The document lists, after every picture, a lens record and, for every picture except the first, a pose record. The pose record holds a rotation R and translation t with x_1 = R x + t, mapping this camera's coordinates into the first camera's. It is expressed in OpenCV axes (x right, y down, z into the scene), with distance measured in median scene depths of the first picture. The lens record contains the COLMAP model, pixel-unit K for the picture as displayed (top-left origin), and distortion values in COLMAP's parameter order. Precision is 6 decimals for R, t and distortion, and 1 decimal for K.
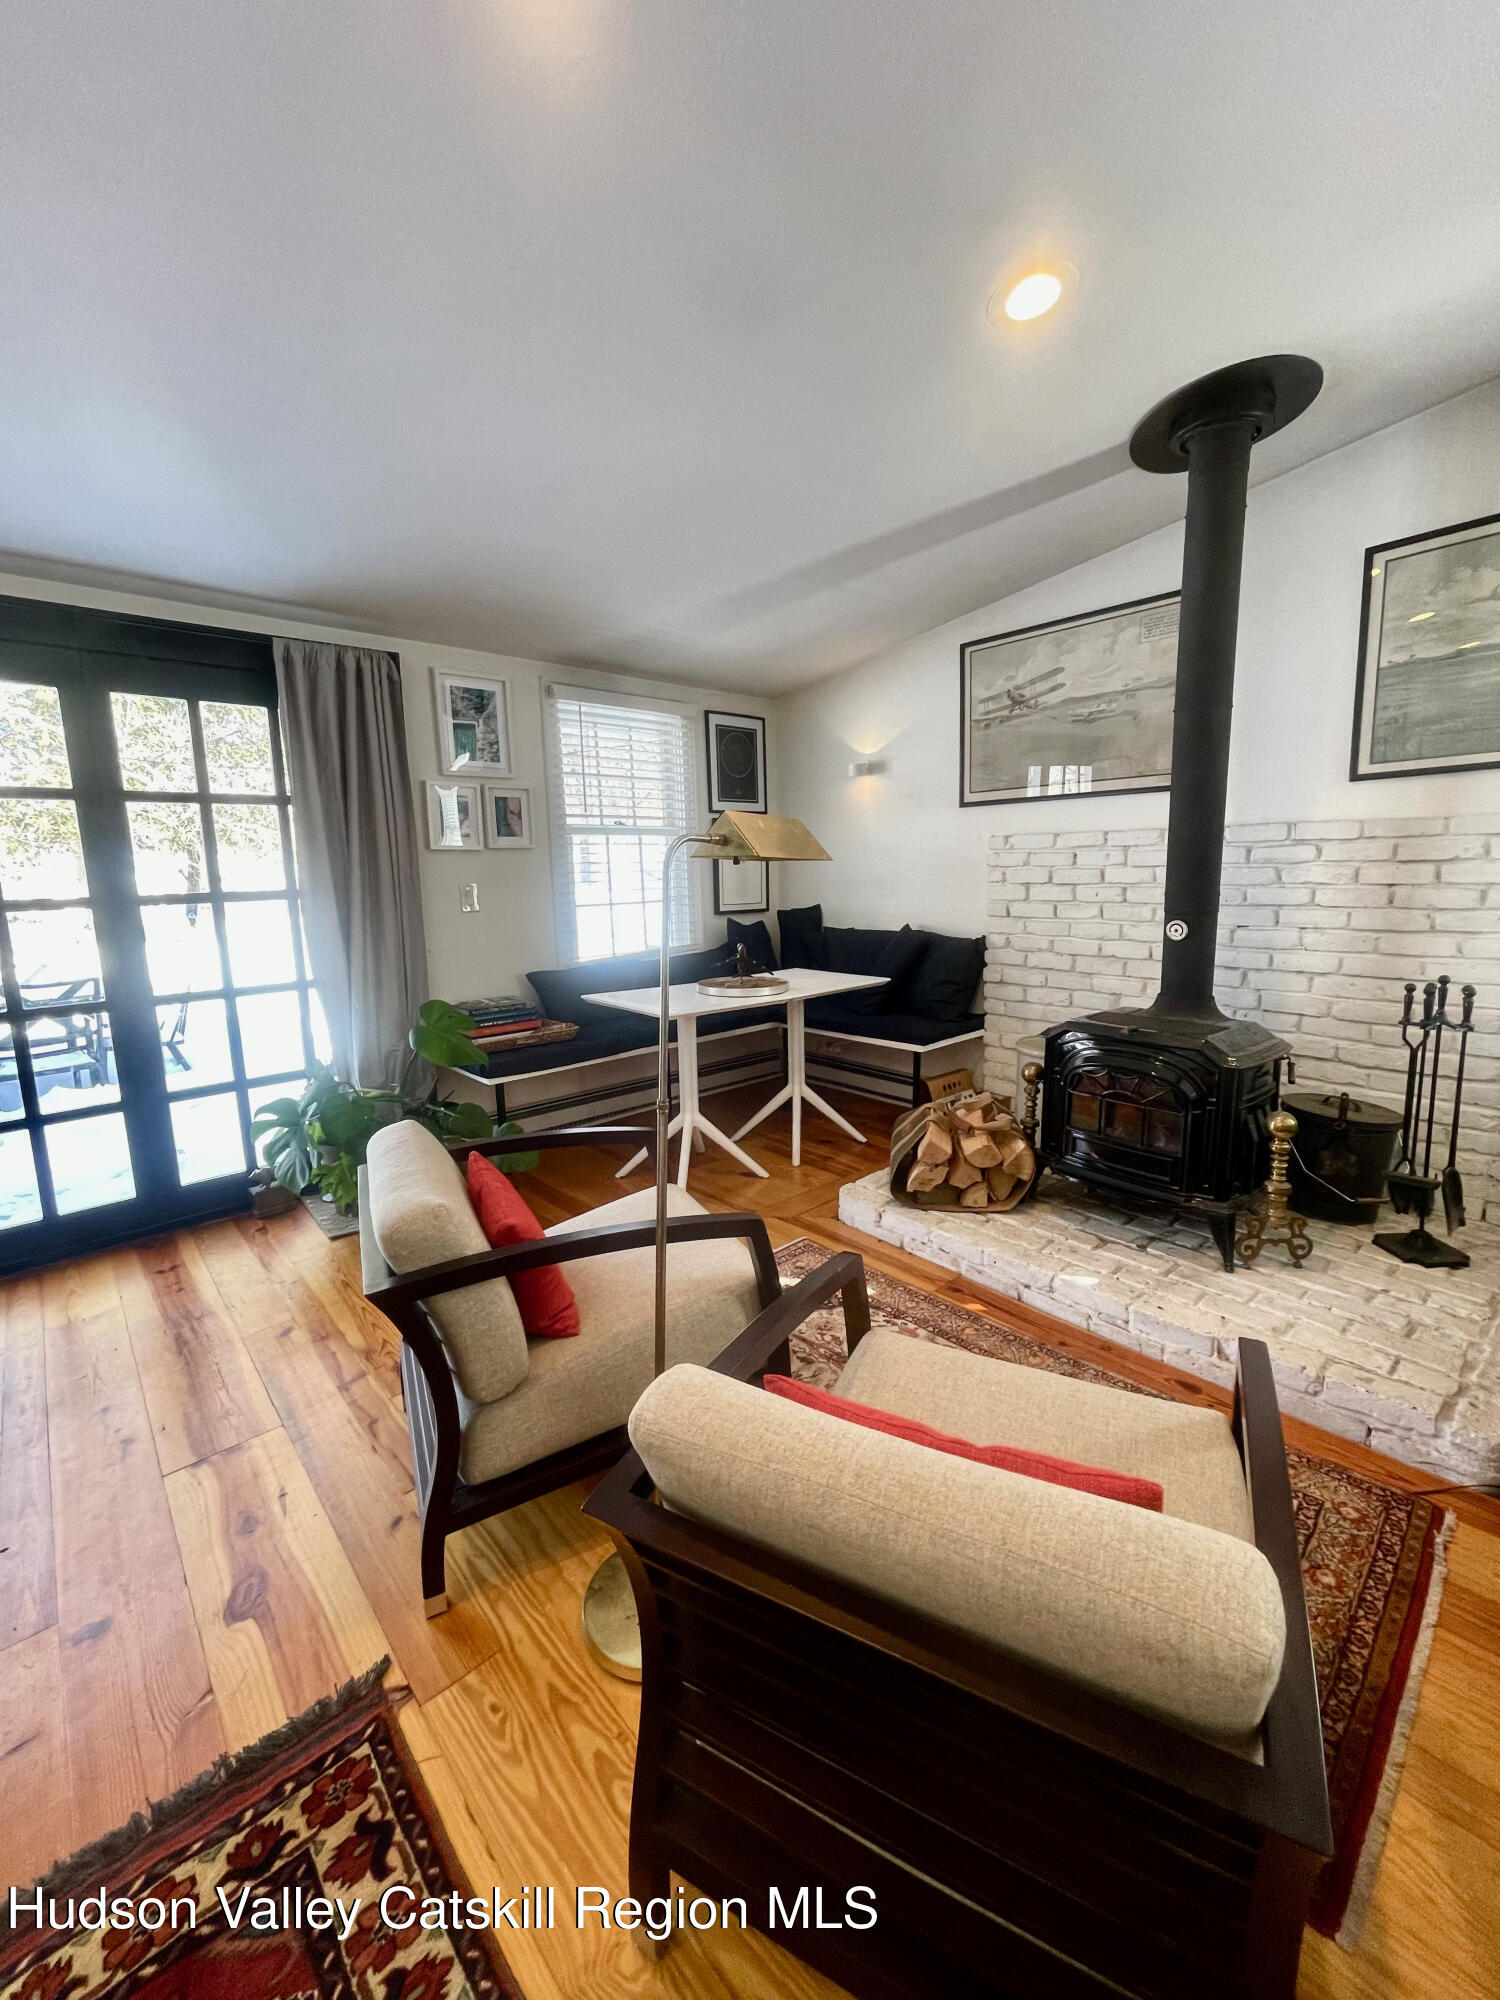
lens RADIAL K [[812.0, 0, 755.1], [0, 812.0, 999.0], [0, 0, 1]] dist [-0.003702, 0.000074]
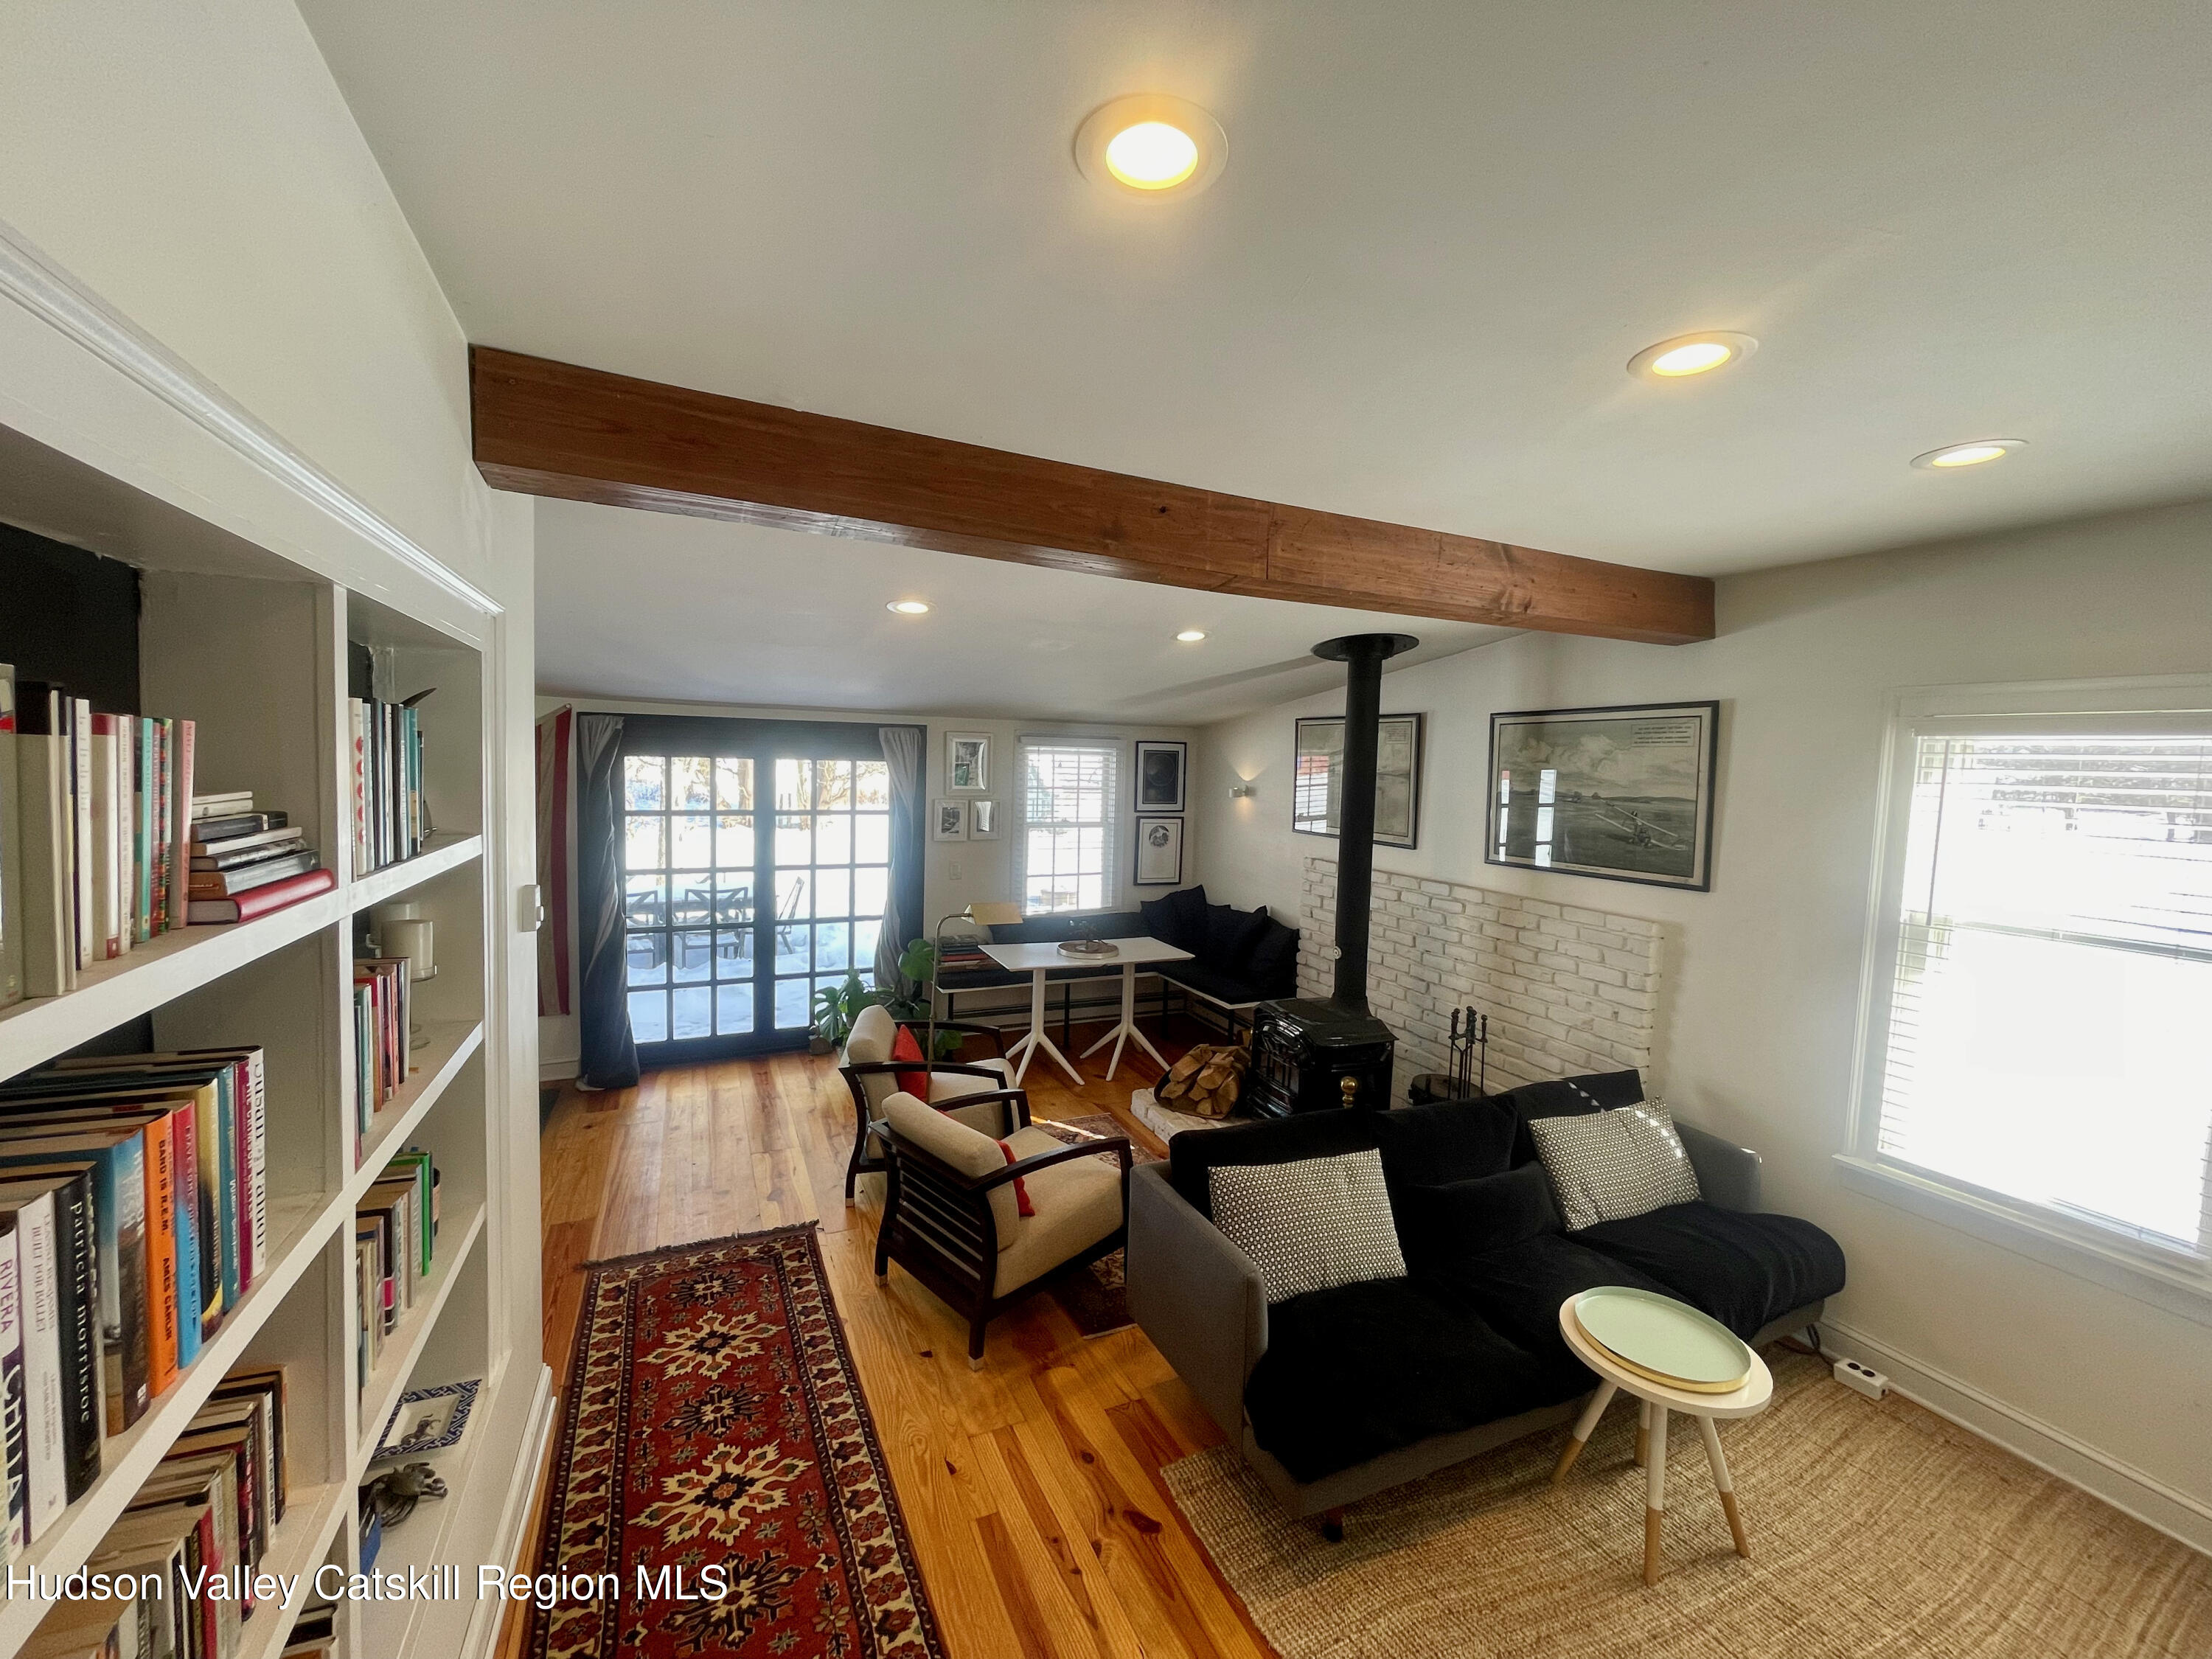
lens RADIAL K [[898.0, 0, 1094.0], [0, 898.0, 823.9], [0, 0, 1]] dist [-0.003702, 0.000074]
pose [[0.950869, 0.074427, -0.300515, 0.532496], [-0.100394, 0.992347, -0.071889, -0.148346], [0.292865, 0.098527, 0.951064, -0.736581]]
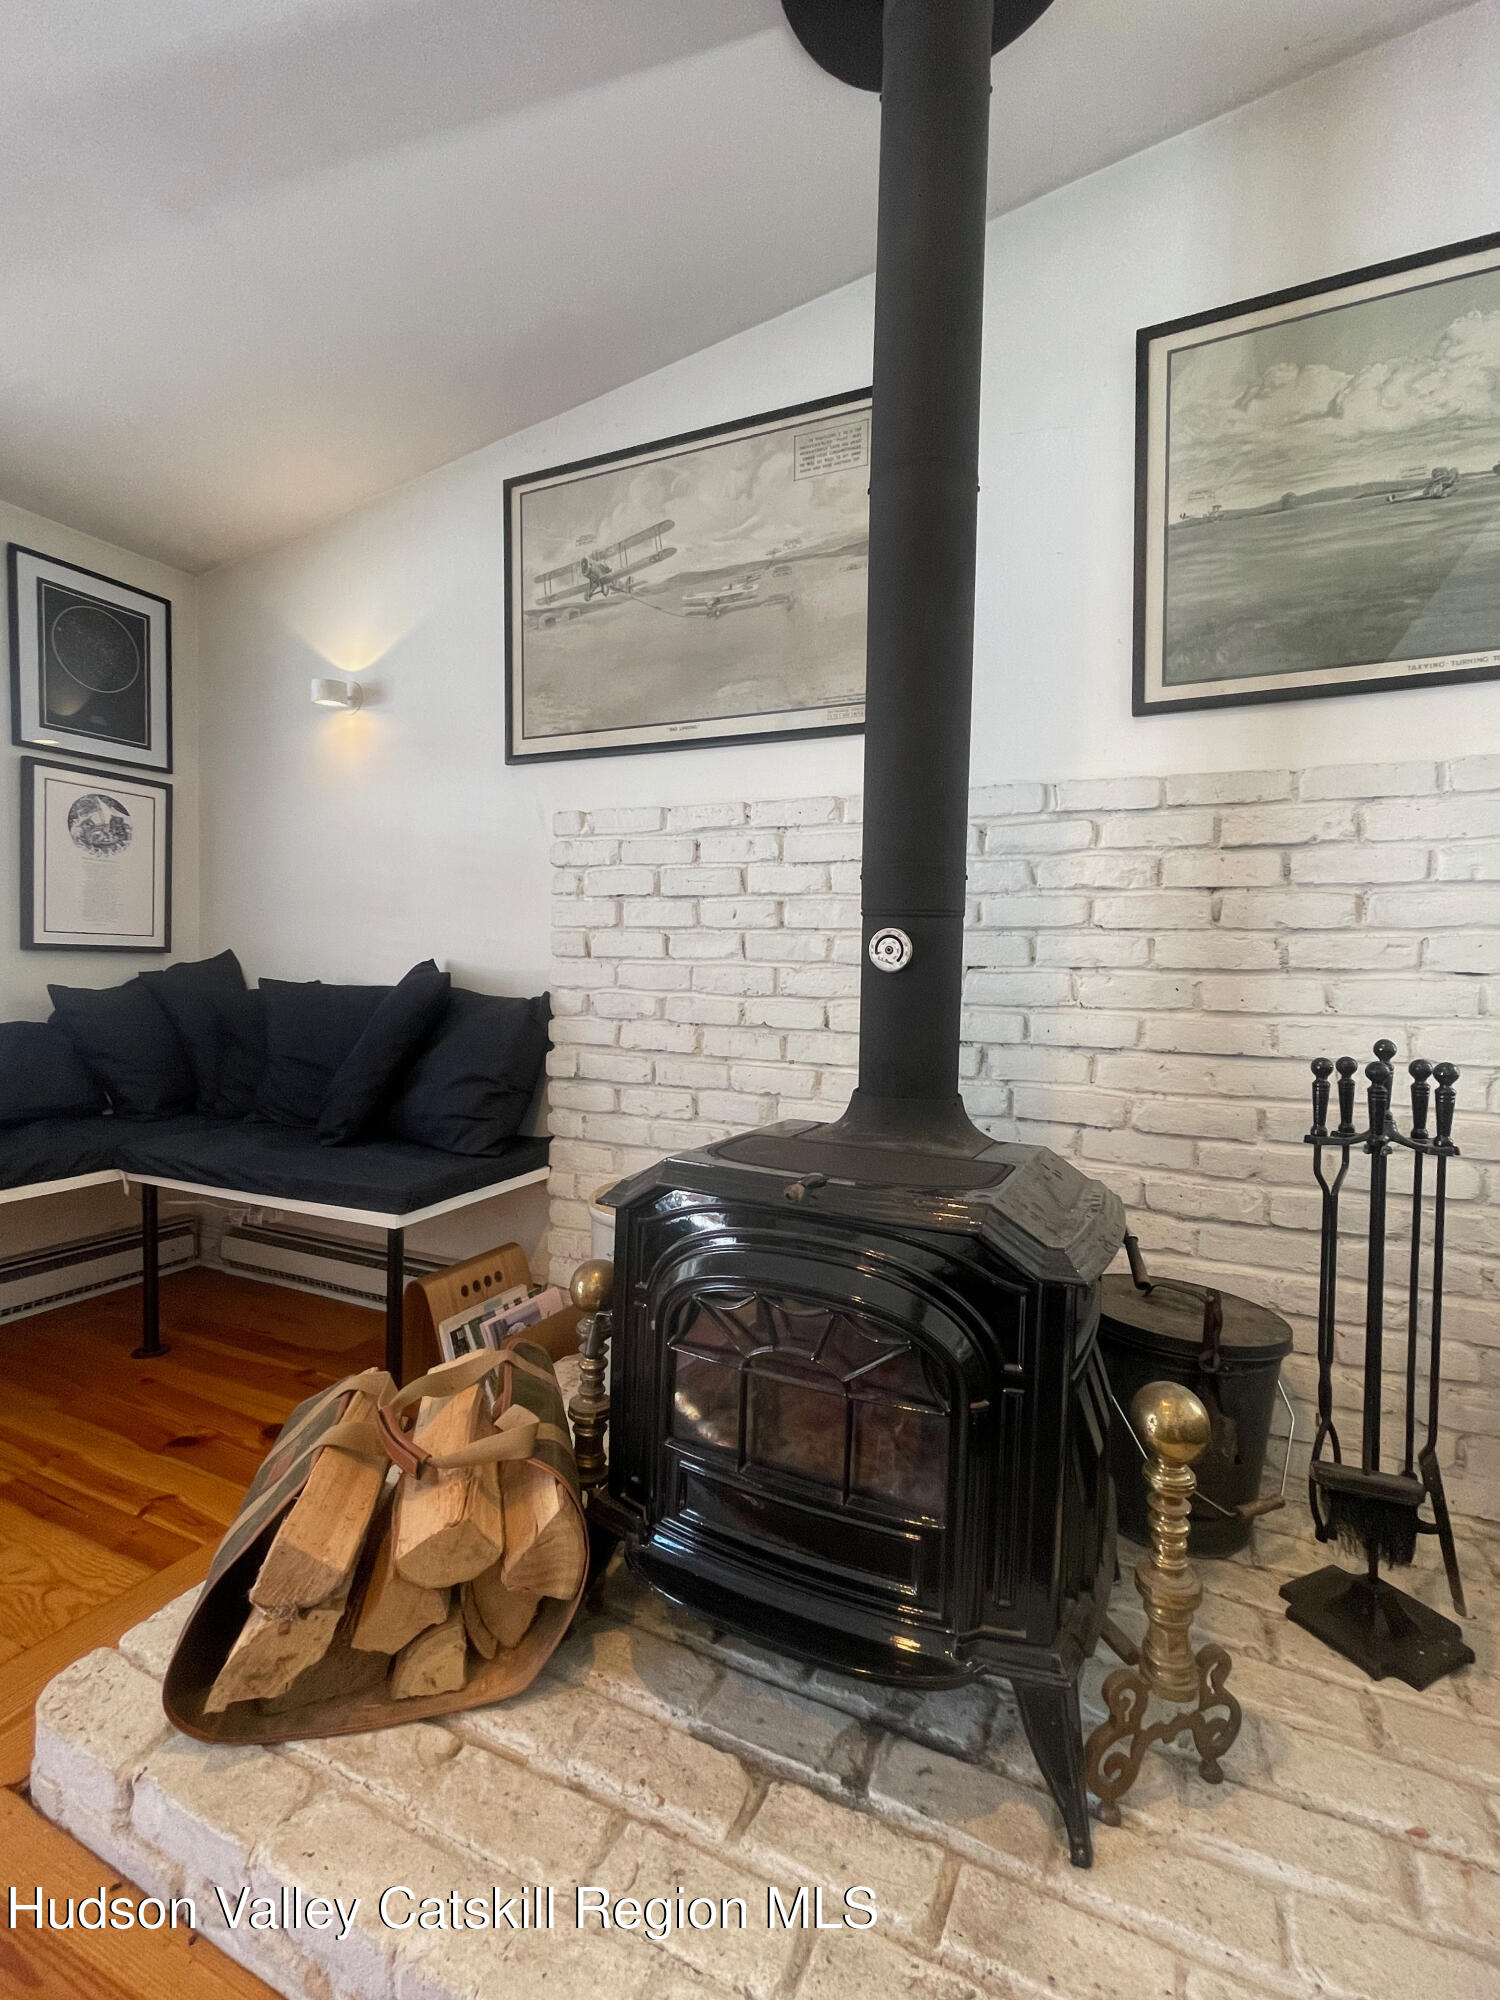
lens RADIAL K [[905.9, 0, 761.0], [0, 905.9, 994.4], [0, 0, 1]] dist [-0.003597, -0.000445]
pose [[0.917760, 0.024398, 0.396384, 0.233826], [0.025459, 0.992443, -0.120032, -0.000302], [-0.396318, 0.120252, 0.910204, 0.527218]]
